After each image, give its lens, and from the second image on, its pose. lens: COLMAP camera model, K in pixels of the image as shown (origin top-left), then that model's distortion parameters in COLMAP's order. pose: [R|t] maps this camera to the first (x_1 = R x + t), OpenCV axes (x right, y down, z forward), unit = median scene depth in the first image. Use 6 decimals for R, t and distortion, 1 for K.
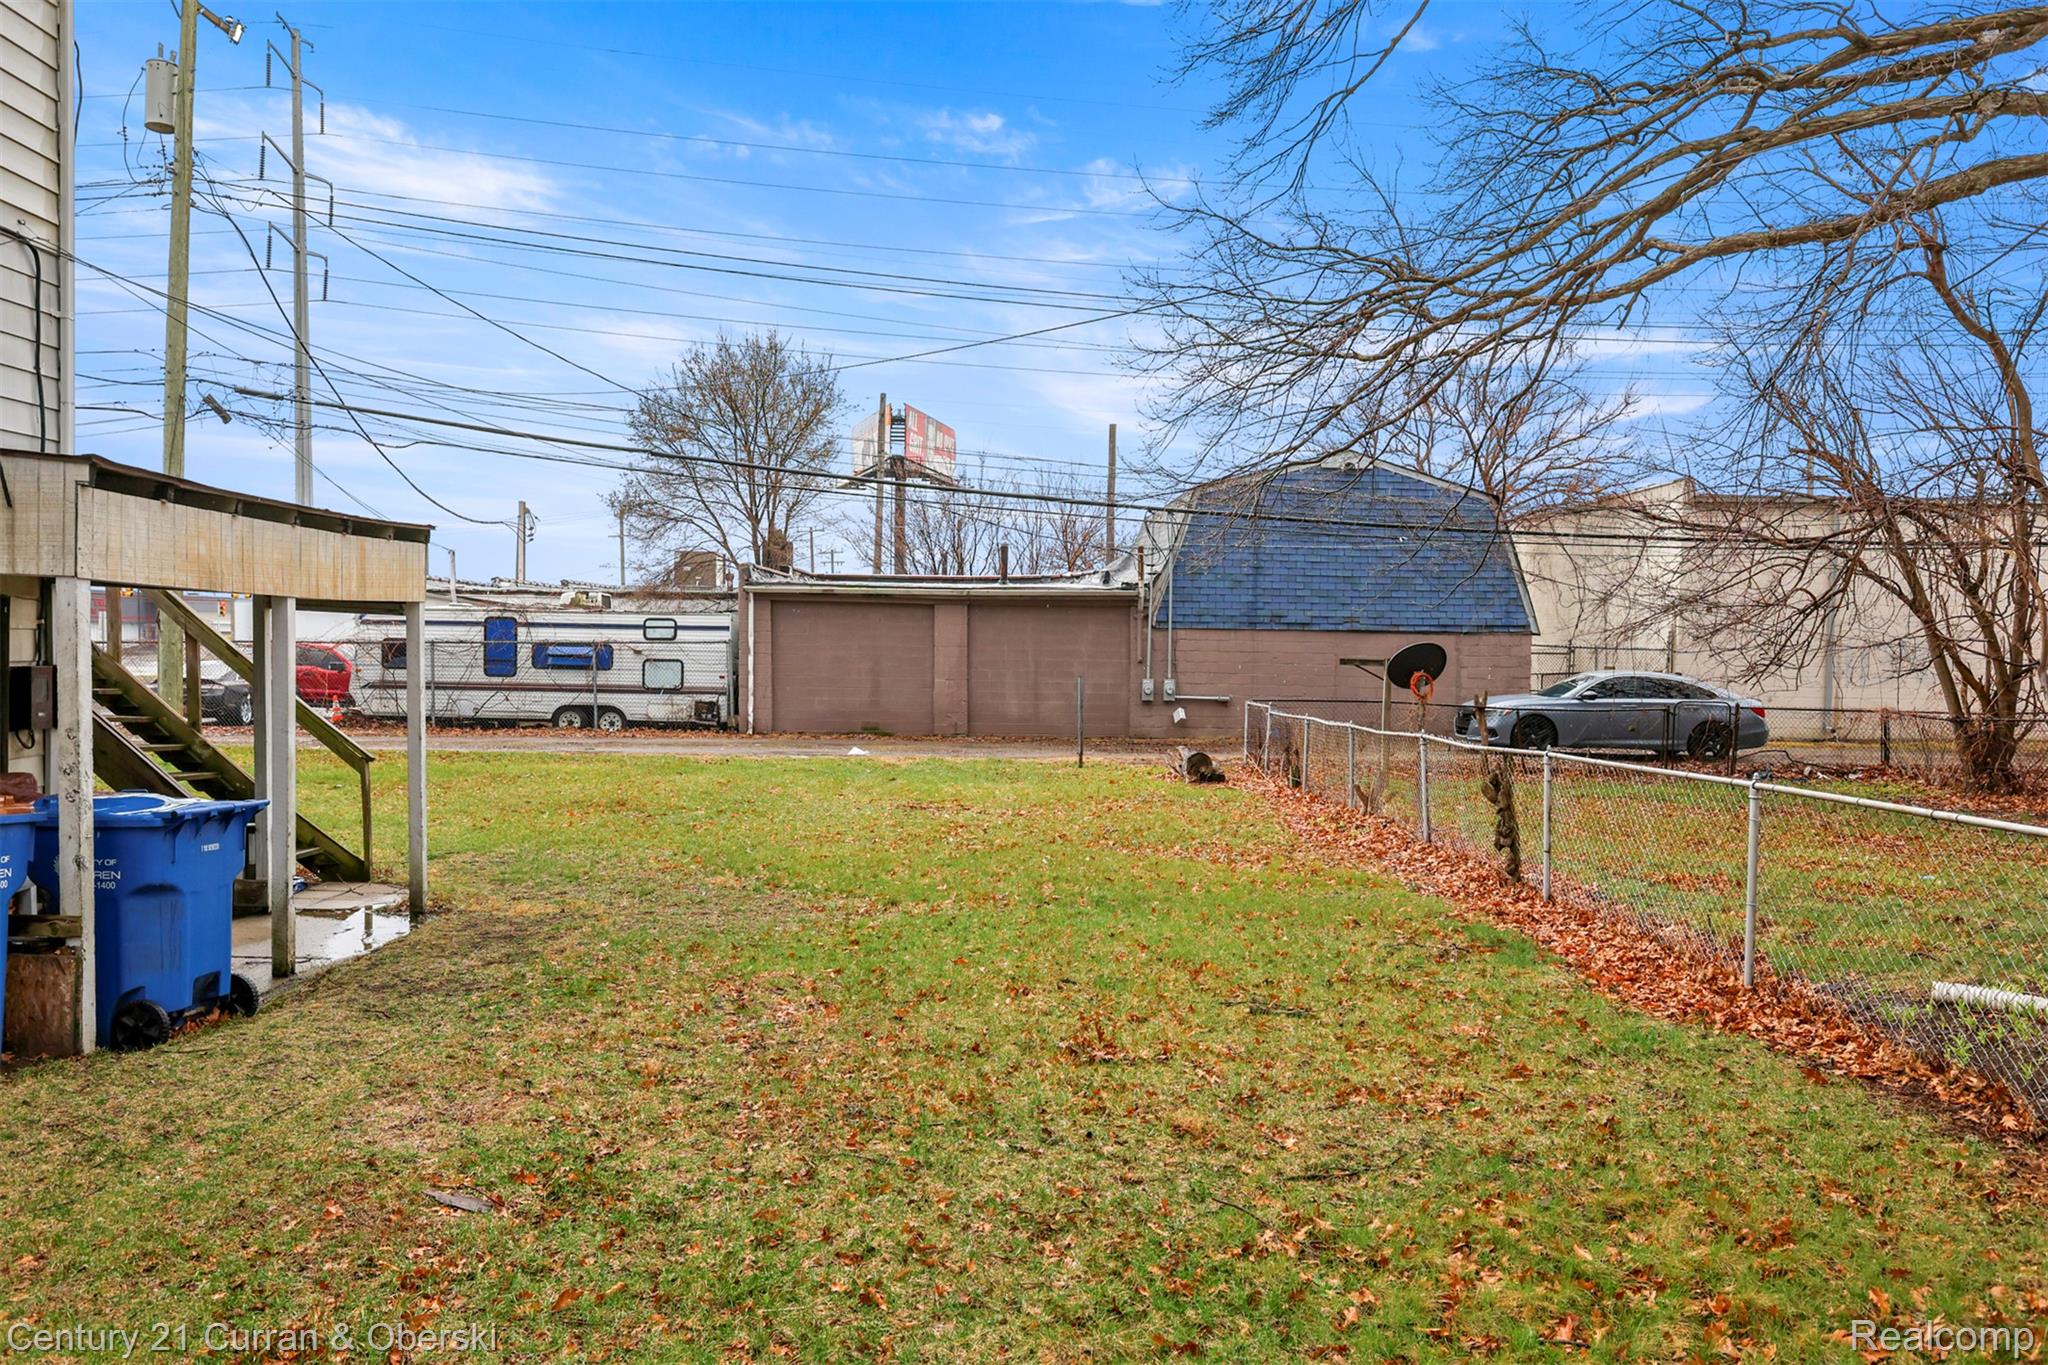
lens RADIAL K [[1475.9, 0, 1022.7], [0, 1475.9, 718.2], [0, 0, 1]] dist [-0.001011, 0.003255]
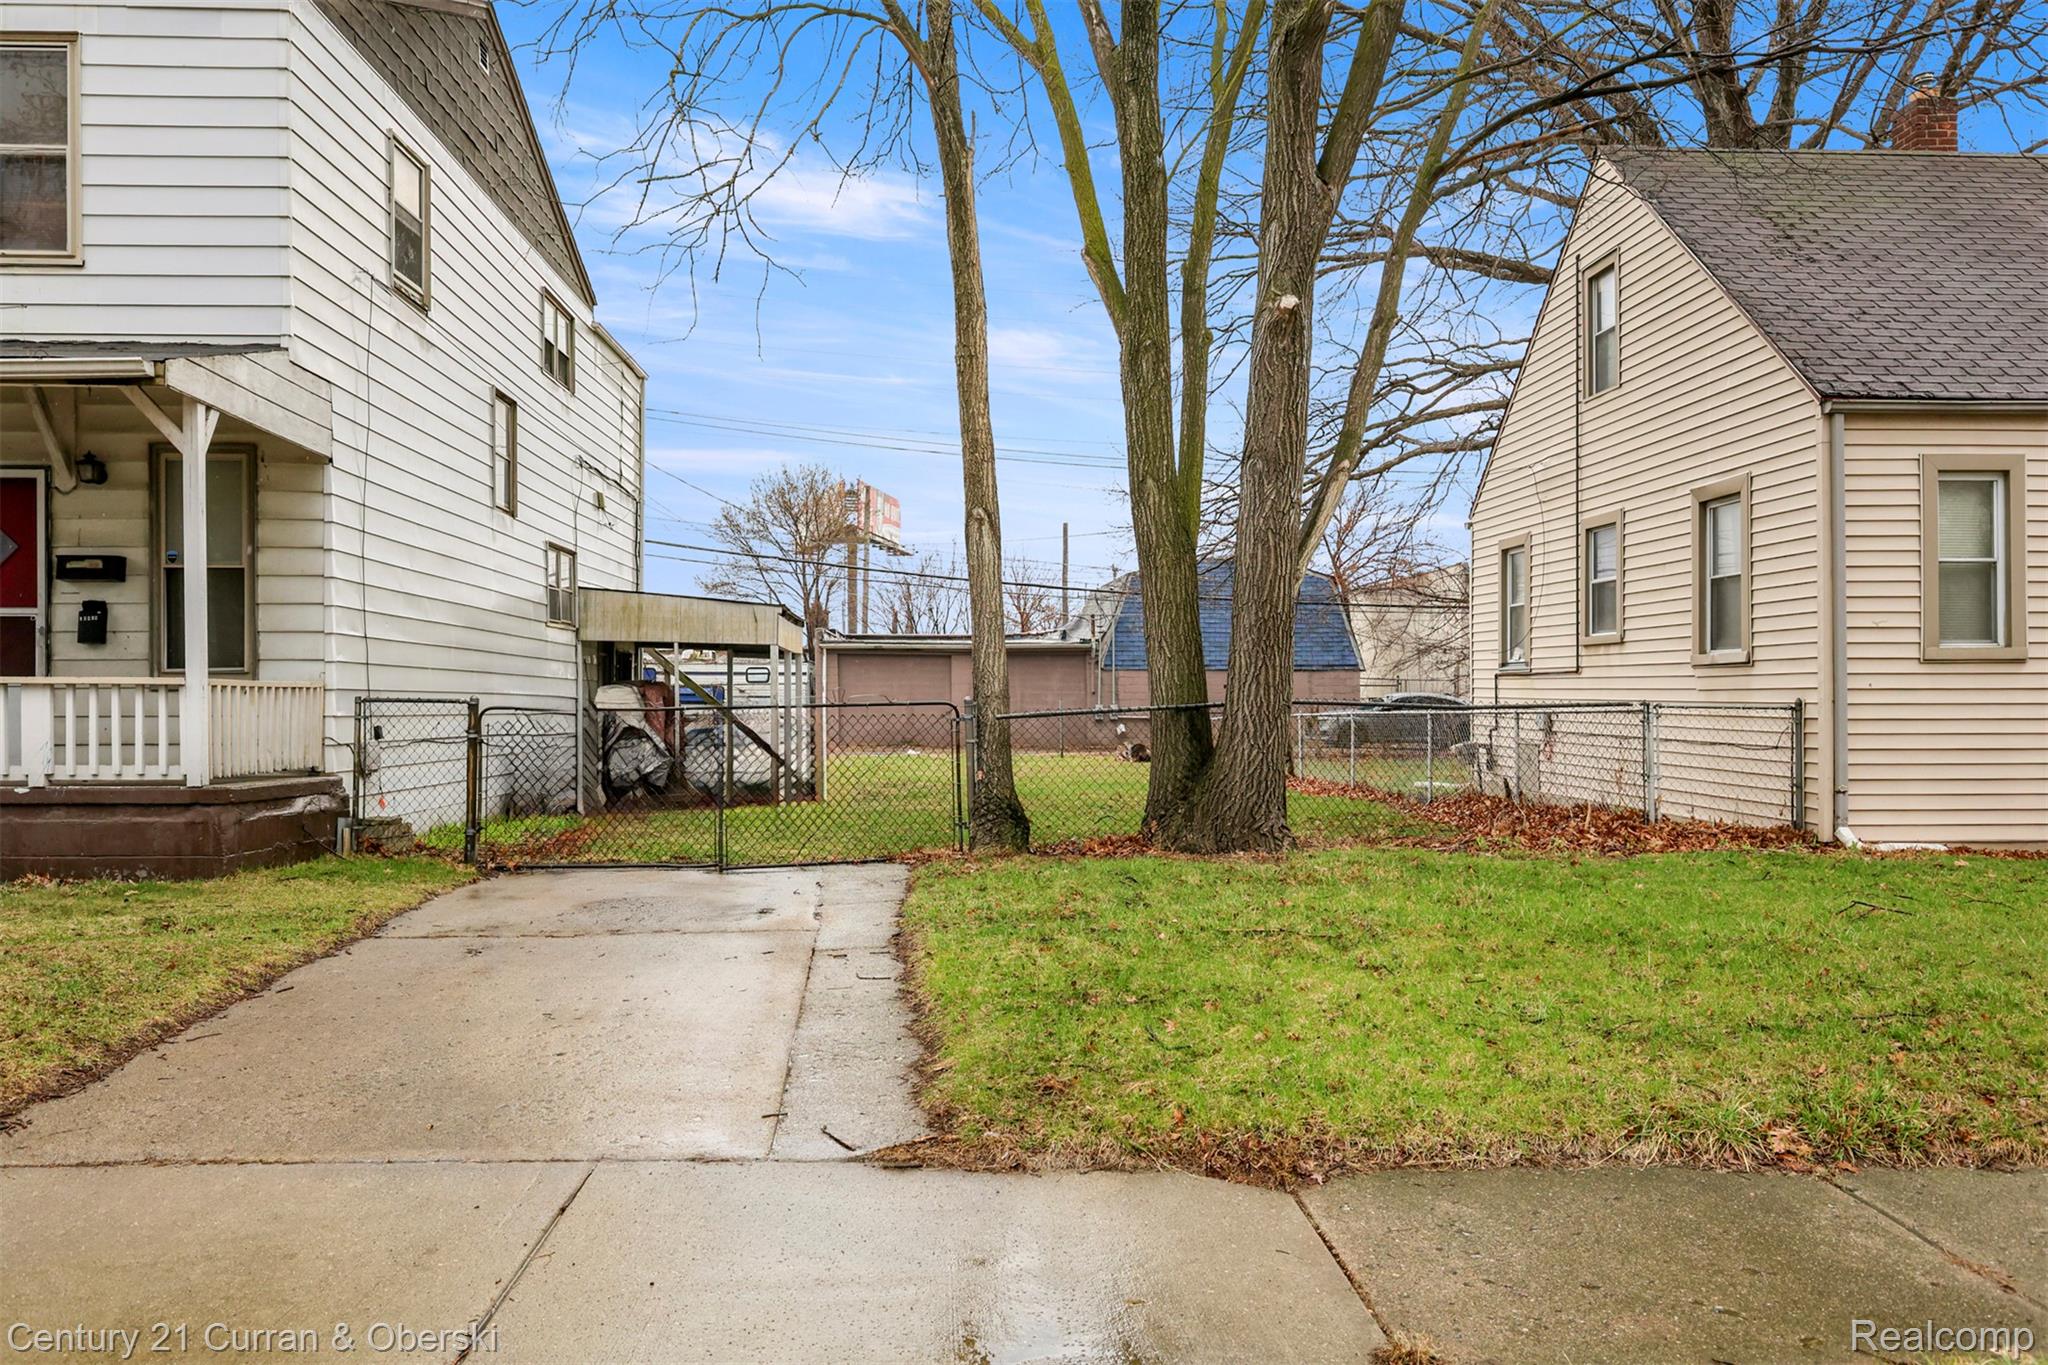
lens RADIAL K [[1475.9, 0, 1022.7], [0, 1475.9, 718.2], [0, 0, 1]] dist [-0.001011, 0.003255]
pose [[0.998442, -0.014781, 0.053812, -0.068318], [0.016706, 0.999230, -0.035492, 0.036973], [-0.053246, 0.036336, 0.997920, -0.443827]]
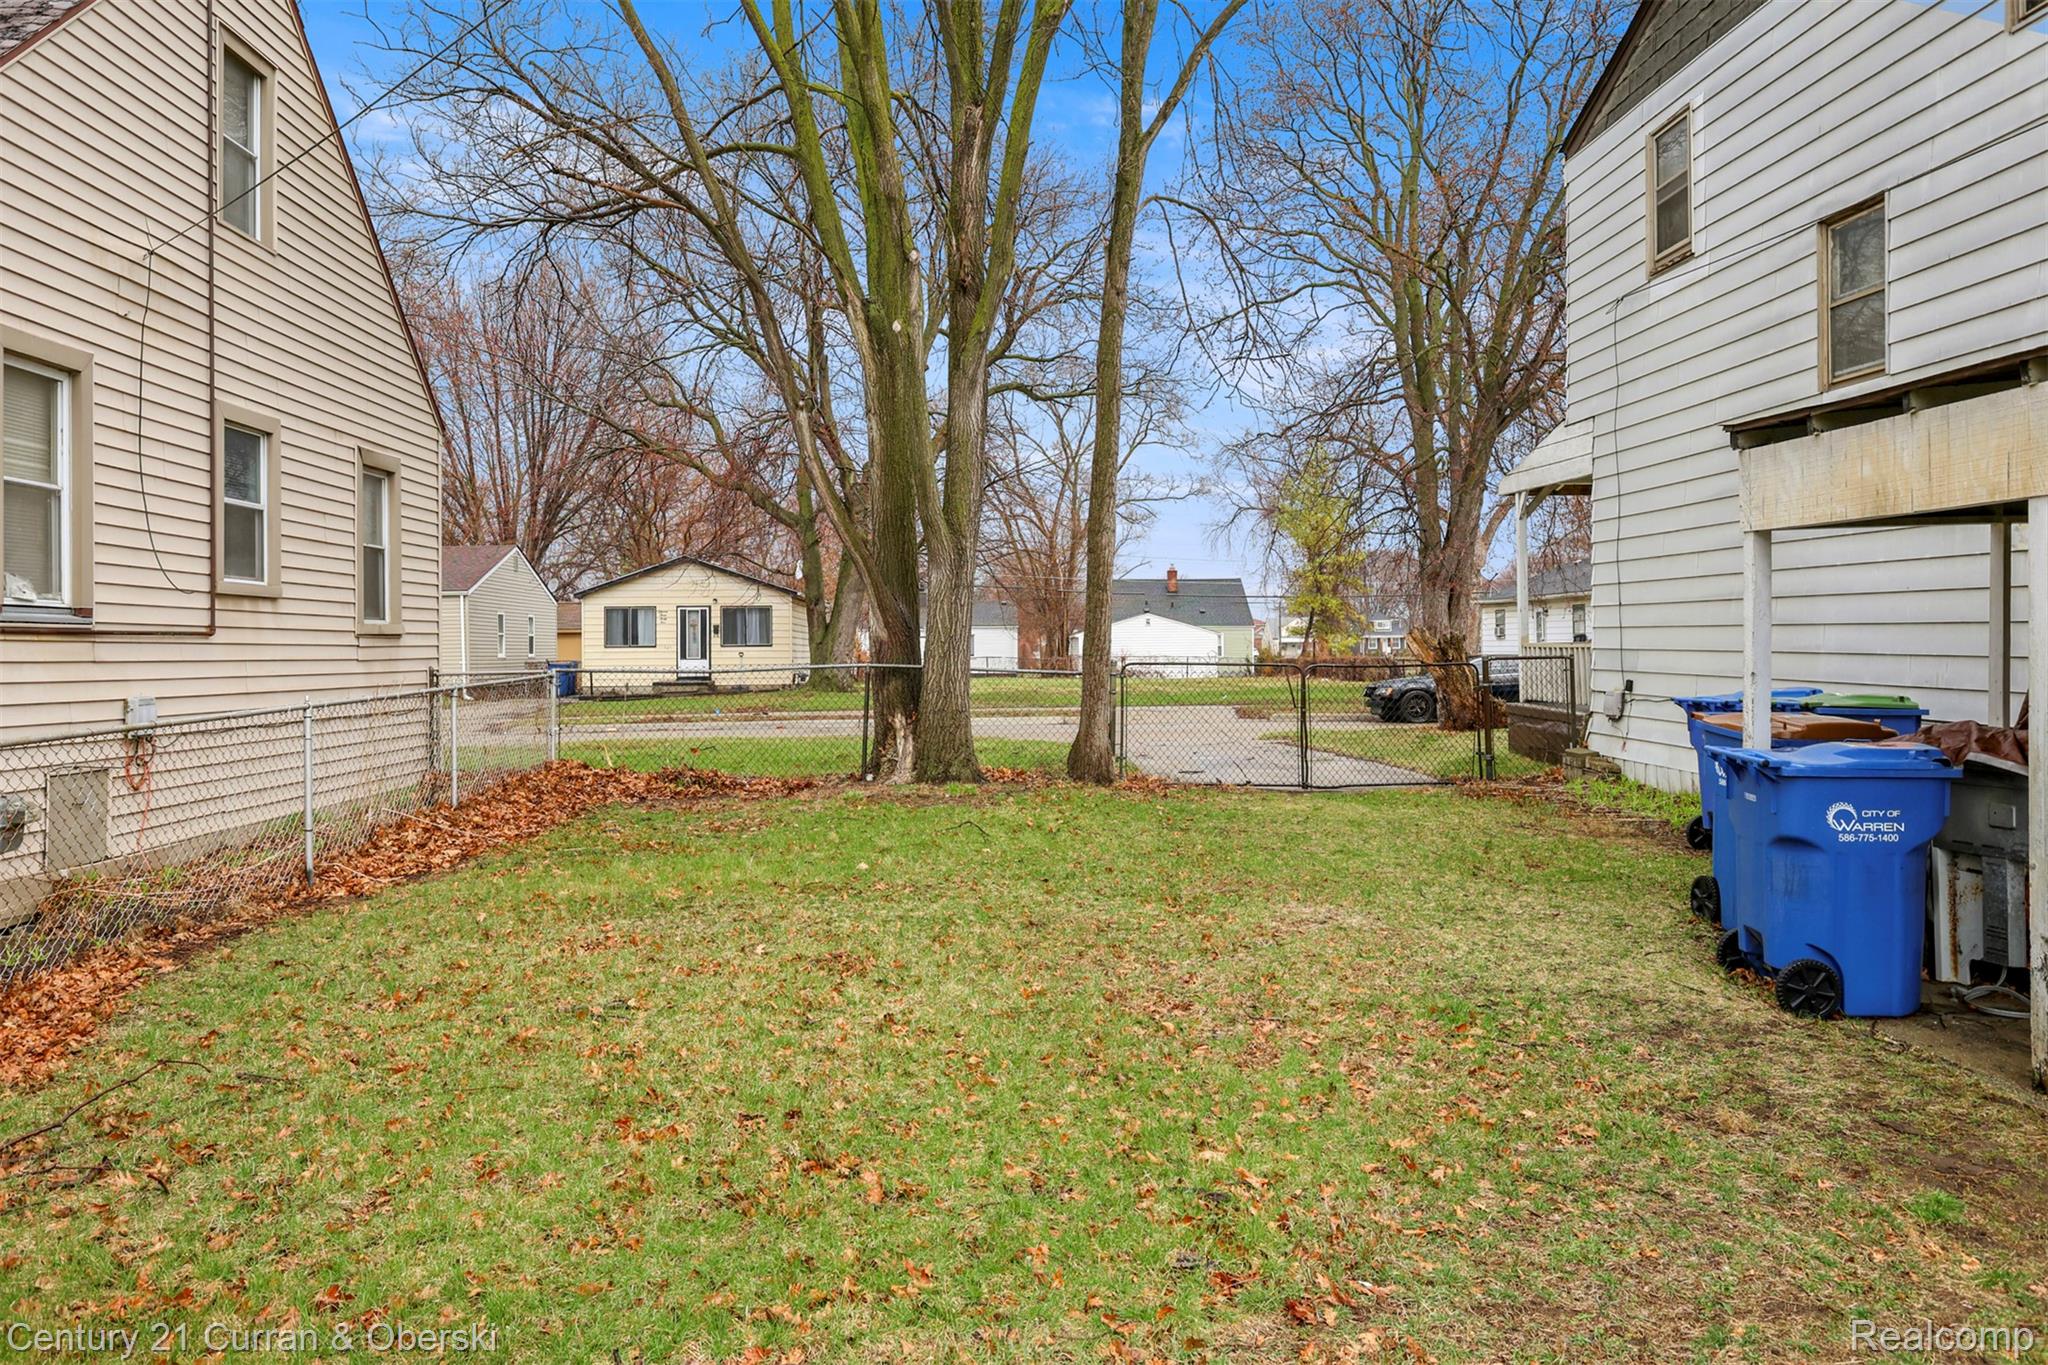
lens RADIAL K [[1473.1, 0, 1024.0], [0, 1473.1, 682.5], [0, 0, 1]] dist [0.000809, 0.001641]
pose [[-0.999233, -0.004073, -0.038937, -0.011368], [-0.006970, 0.997193, 0.074554, -0.013731], [0.038524, 0.074768, -0.996457, 0.477648]]
